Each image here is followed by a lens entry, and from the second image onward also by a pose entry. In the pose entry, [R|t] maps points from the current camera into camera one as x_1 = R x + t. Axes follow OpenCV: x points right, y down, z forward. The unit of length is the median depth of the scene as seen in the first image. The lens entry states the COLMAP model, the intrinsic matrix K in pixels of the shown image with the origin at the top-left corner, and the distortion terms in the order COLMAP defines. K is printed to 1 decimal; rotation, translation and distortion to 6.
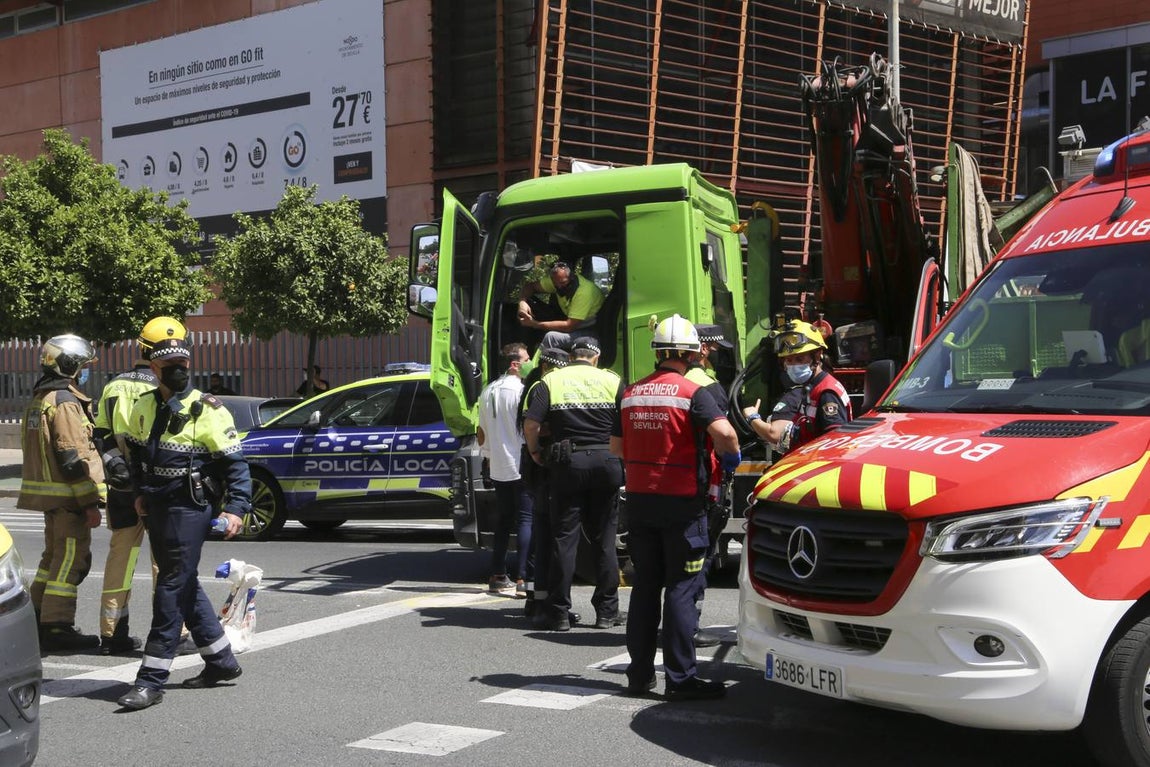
lens RADIAL K [[1763.6, 0, 571.0], [0, 1763.6, 382.7], [0, 0, 1]] dist [0.125907, 0.183877]
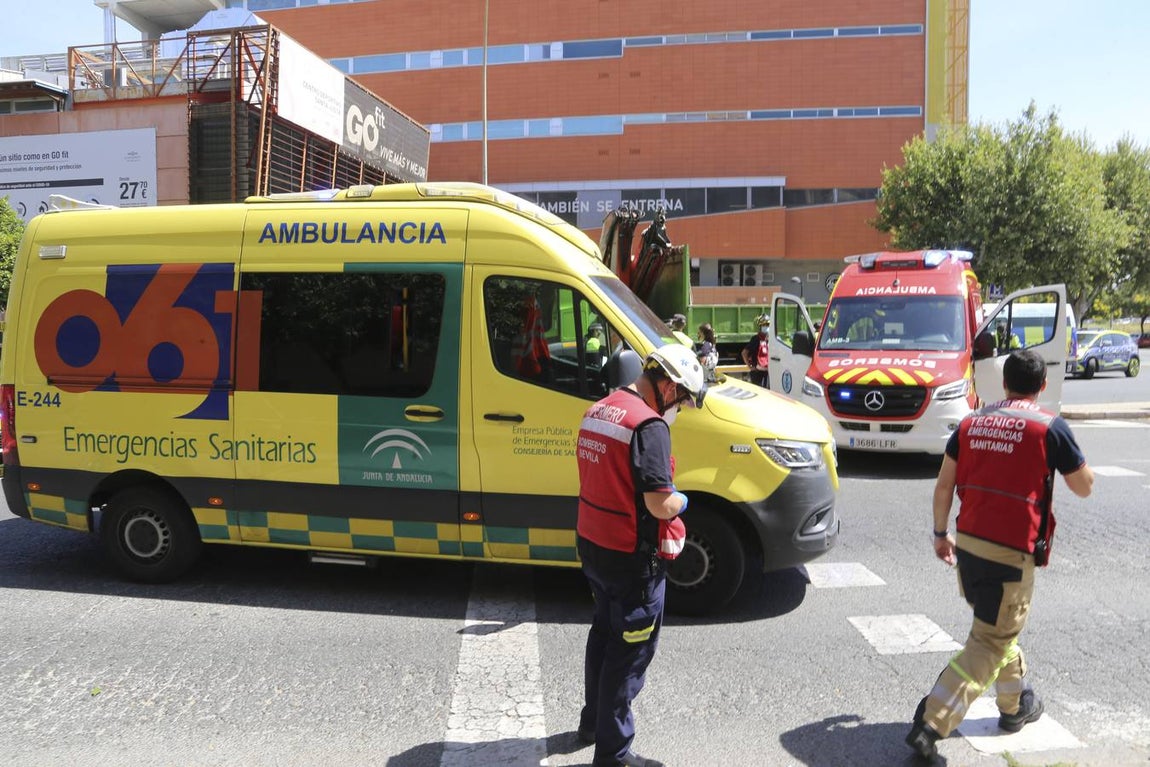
lens RADIAL K [[793.0, 0, 575.0], [0, 793.0, 383.5], [0, 0, 1]] dist [-0.124721, 0.087243]
pose [[0.825774, -0.028671, 0.563272, -0.401556], [-0.006881, 0.998121, 0.060892, -0.001928], [-0.563959, -0.054159, 0.824025, 0.100614]]
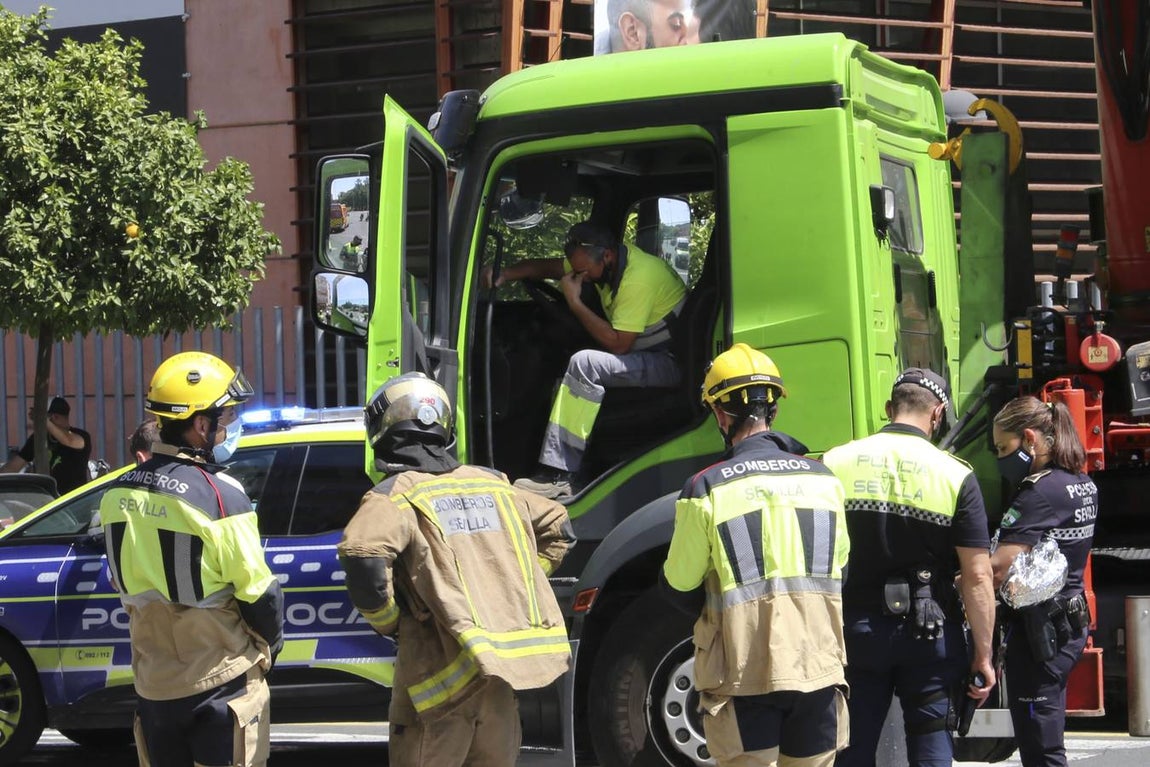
lens RADIAL K [[4271.5, 0, 637.9], [0, 4271.5, 483.0], [0, 0, 1]] dist [0.231995, 3.295428]
pose [[0.999807, -0.013664, 0.014121, -0.011090], [0.013372, 0.999699, 0.020567, -0.013663], [-0.014398, -0.020375, 0.999689, -0.204279]]
